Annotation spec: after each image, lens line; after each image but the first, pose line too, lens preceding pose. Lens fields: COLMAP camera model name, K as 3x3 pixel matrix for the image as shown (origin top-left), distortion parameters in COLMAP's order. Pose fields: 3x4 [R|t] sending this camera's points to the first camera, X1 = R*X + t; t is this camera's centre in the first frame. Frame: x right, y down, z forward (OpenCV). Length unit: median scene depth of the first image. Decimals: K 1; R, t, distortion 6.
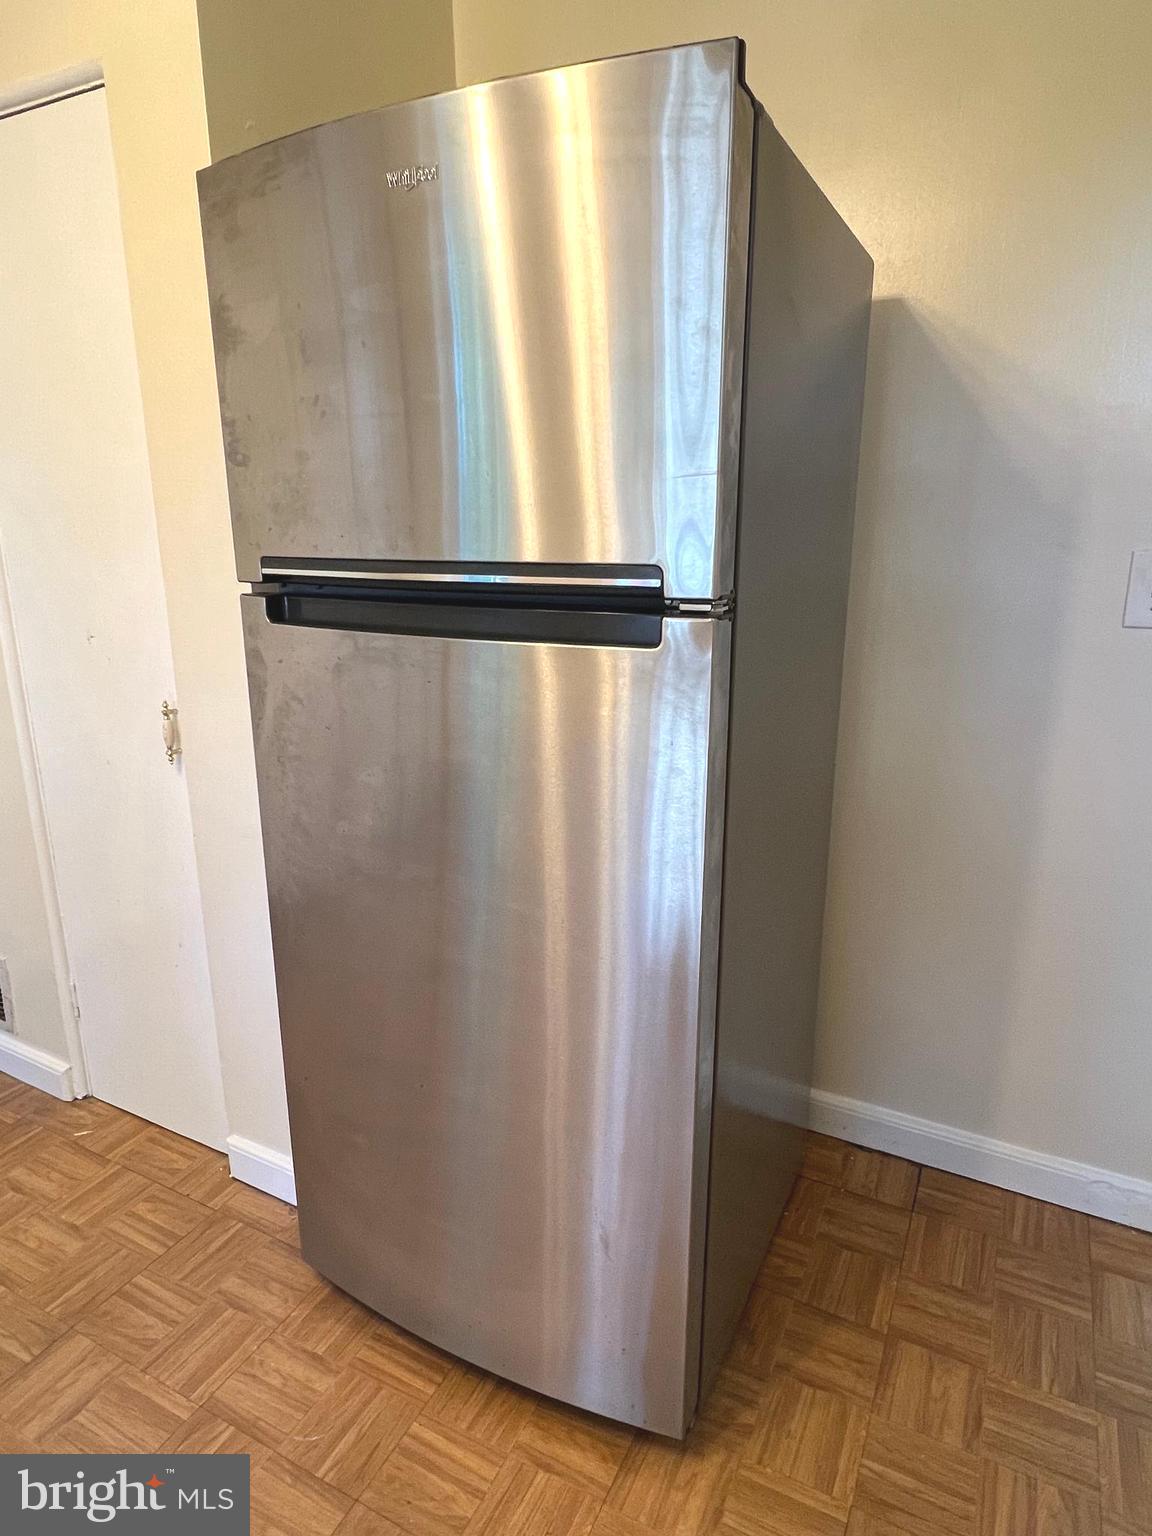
lens RADIAL K [[907.1, 0, 570.3], [0, 907.1, 765.2], [0, 0, 1]] dist [0.000044, 0.000354]
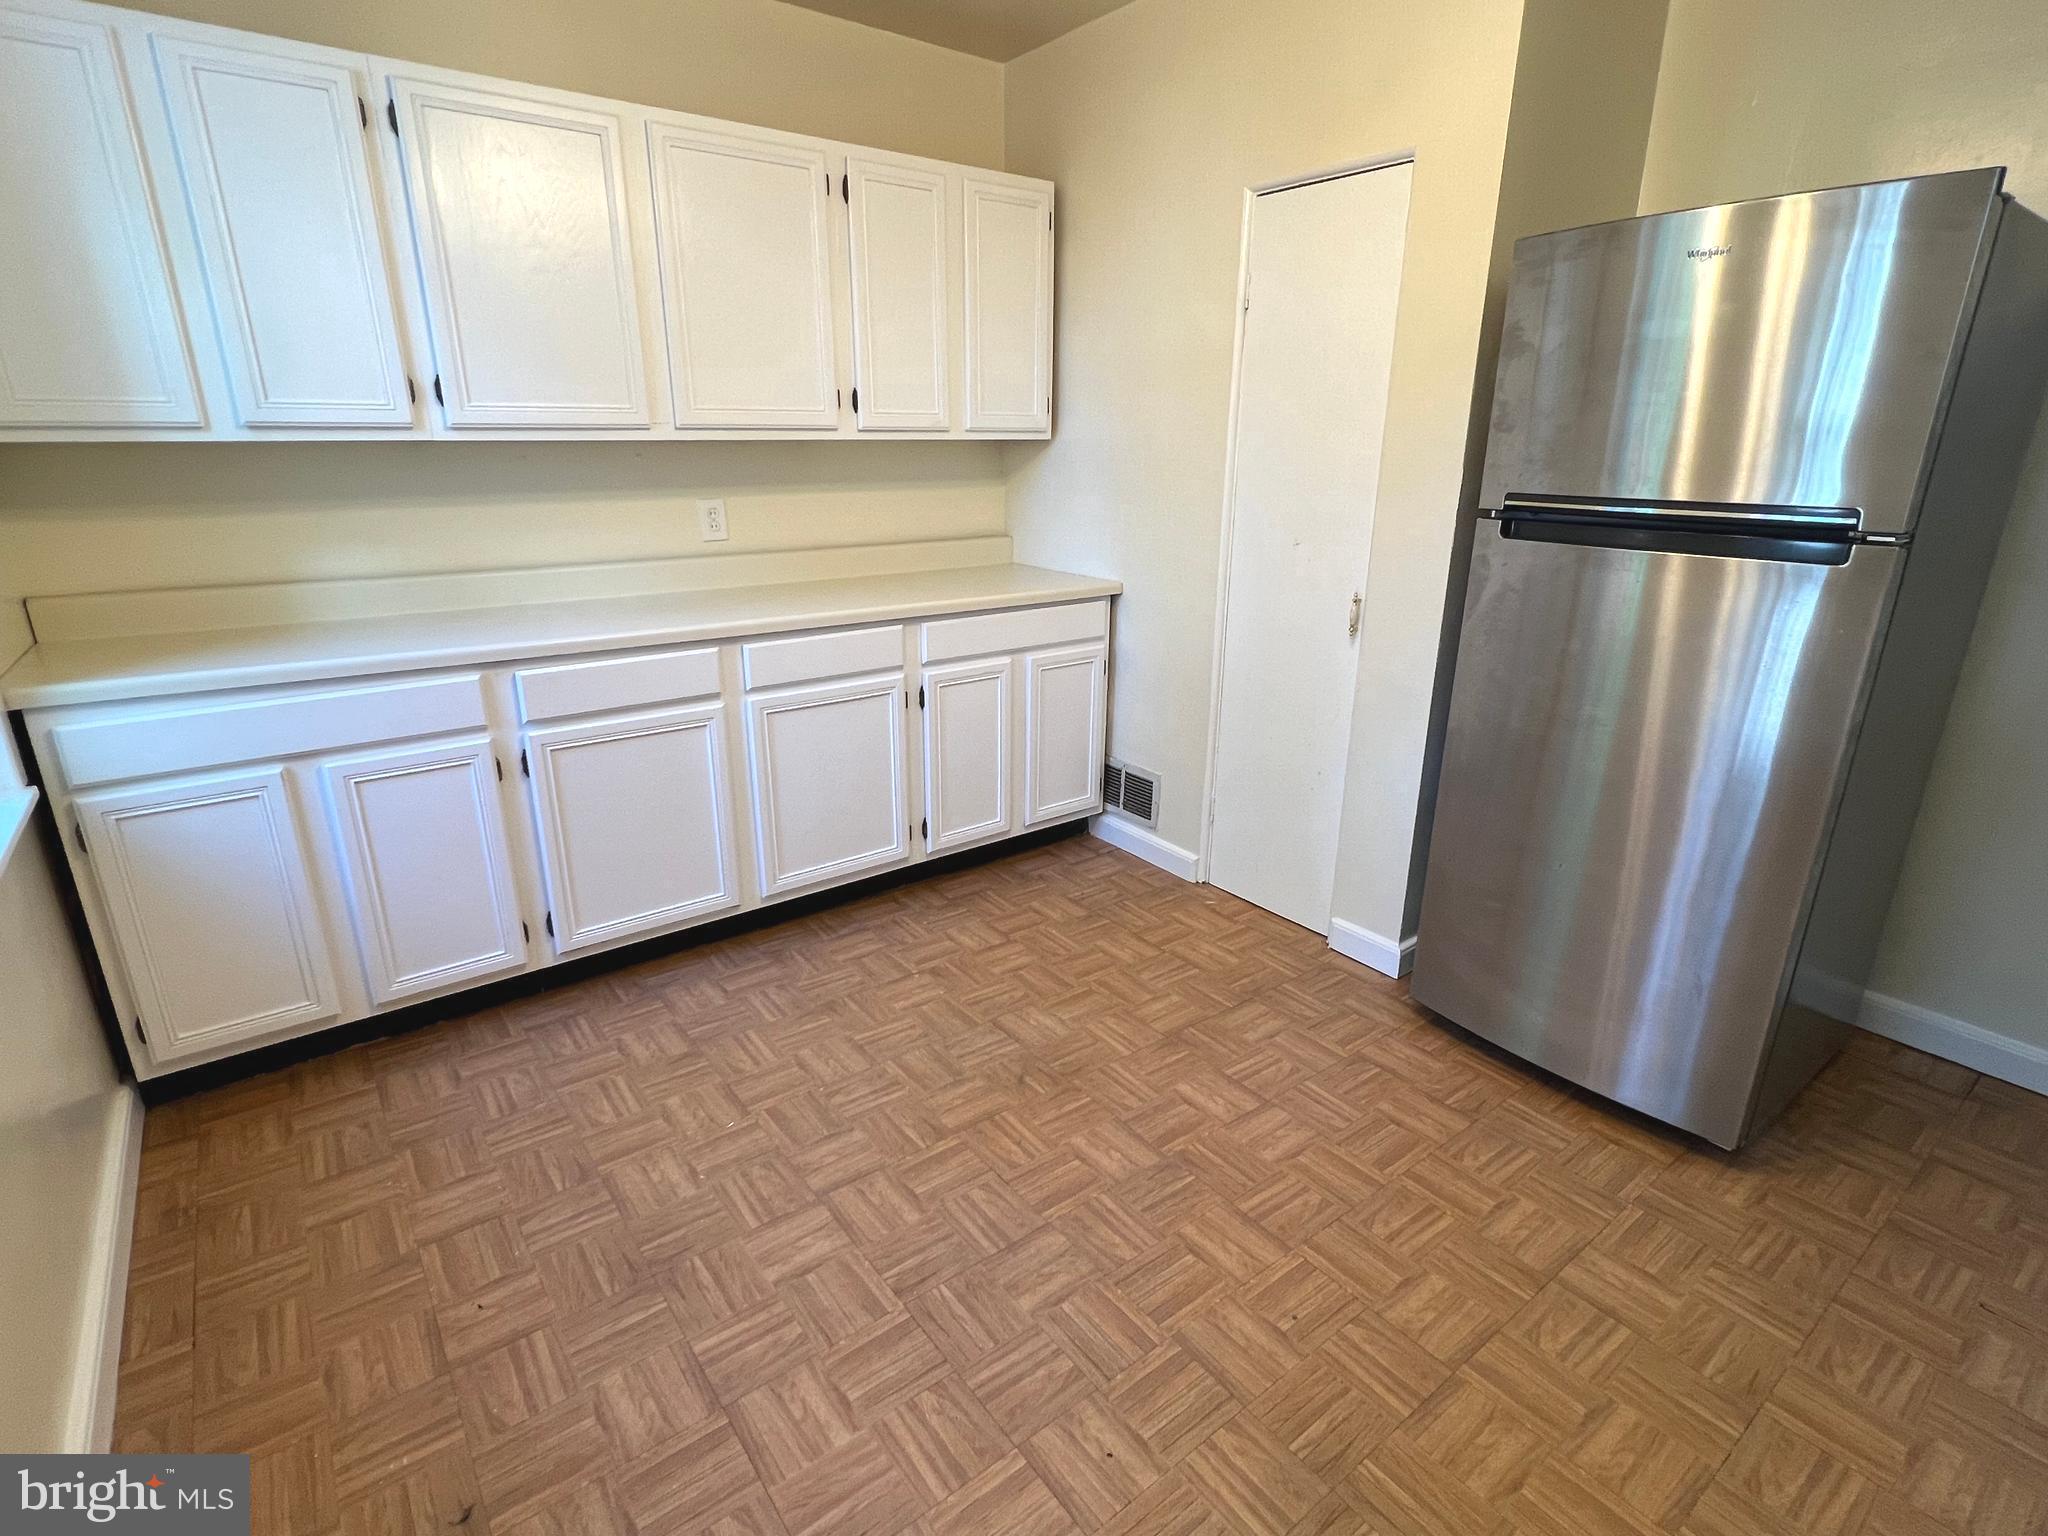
lens RADIAL K [[1008.9, 0, 1020.0], [0, 1008.9, 768.3], [0, 0, 1]] dist [-0.000545, 0.000859]
pose [[0.905972, 0.139417, -0.399723, -0.251089], [-0.119287, 0.990027, 0.074941, 0.141360], [0.406185, -0.020213, 0.913567, -0.634658]]
